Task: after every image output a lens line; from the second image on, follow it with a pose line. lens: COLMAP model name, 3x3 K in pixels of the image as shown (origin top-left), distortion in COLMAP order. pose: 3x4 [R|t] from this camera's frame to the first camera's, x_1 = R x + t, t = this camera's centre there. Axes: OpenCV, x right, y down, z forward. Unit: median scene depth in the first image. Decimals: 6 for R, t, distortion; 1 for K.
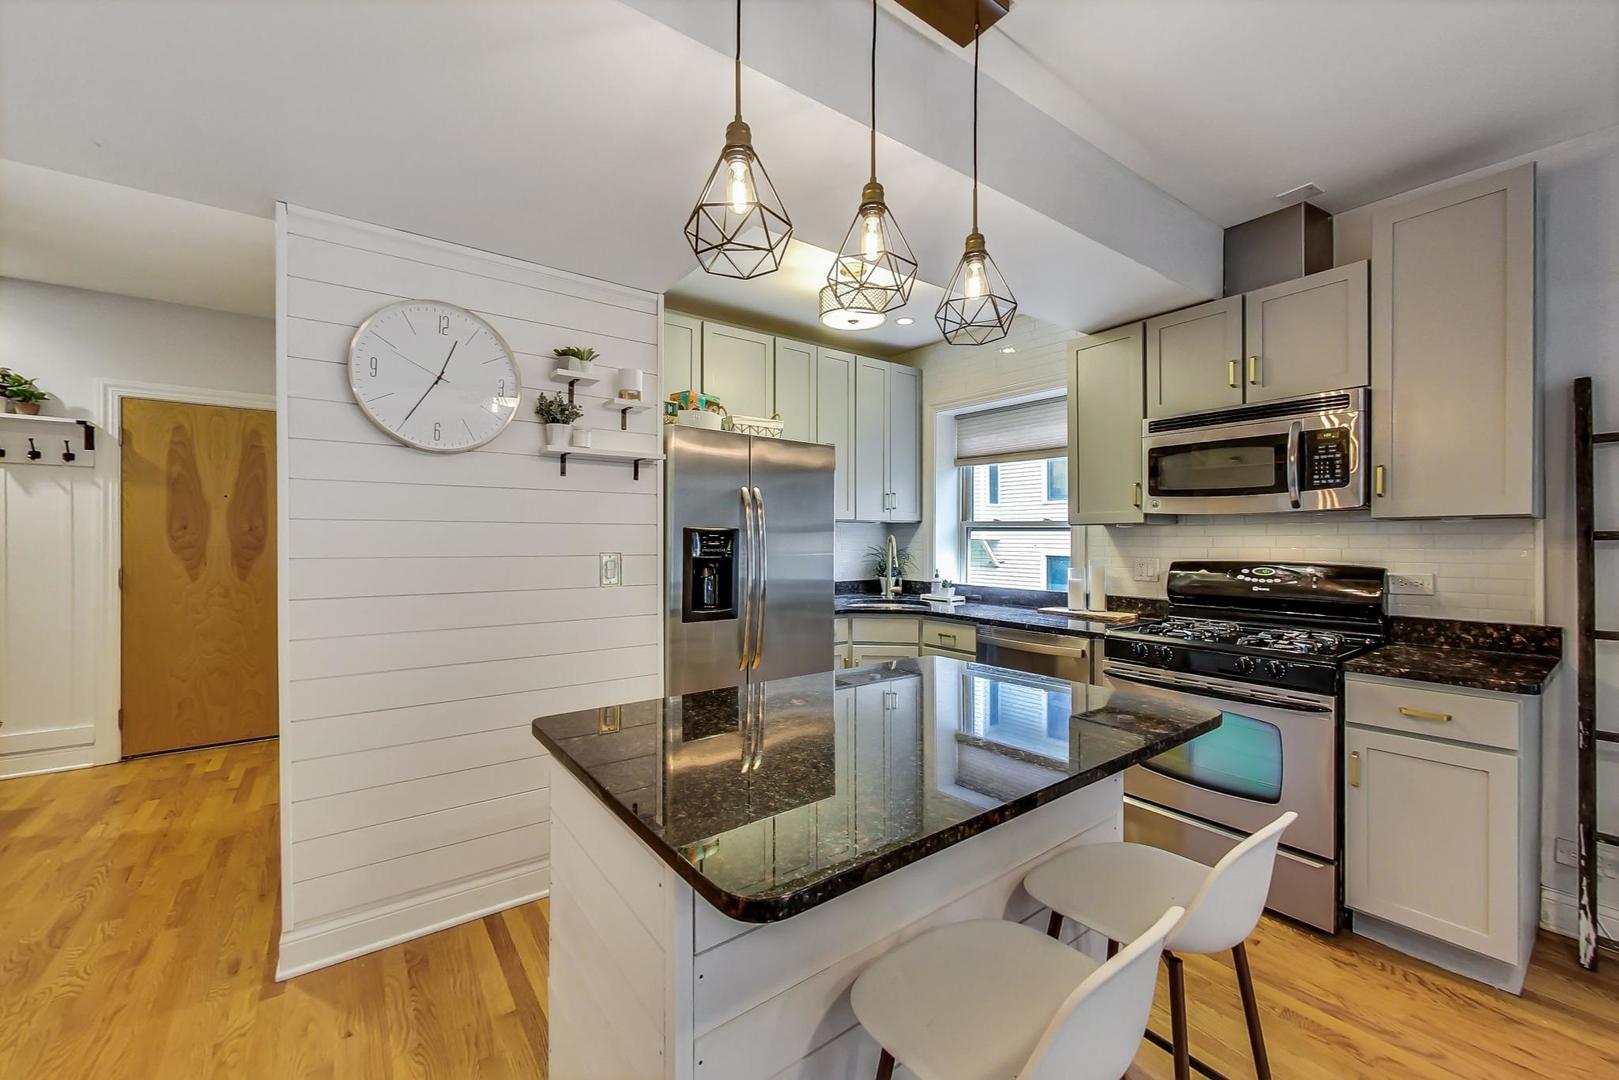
lens RADIAL K [[632.6, 0, 802.2], [0, 632.6, 538.2], [0, 0, 1]] dist [0.000837, -0.000050]
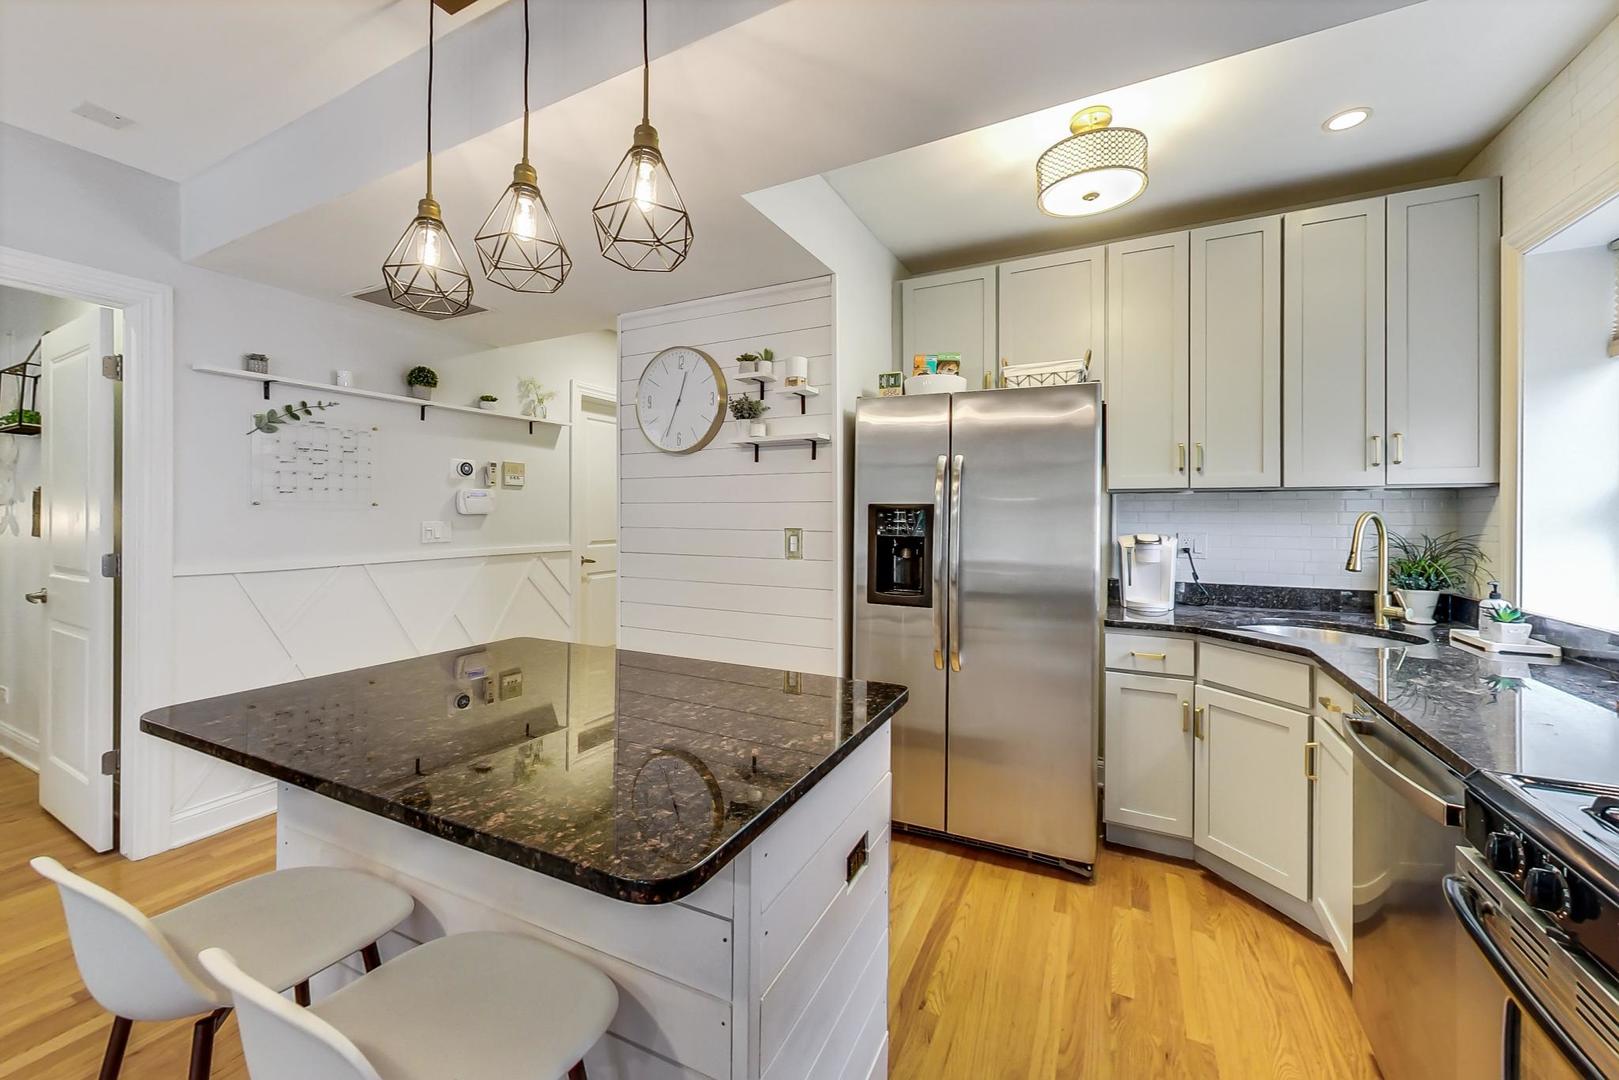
lens RADIAL K [[632.6, 0, 795.6], [0, 632.6, 512.4], [0, 0, 1]] dist [0.000837, -0.000050]
pose [[0.448179, -0.003423, -0.893937, 0.613846], [-0.003708, 0.999977, -0.005688, 0.001475], [0.893936, 0.005864, 0.448156, 0.461315]]
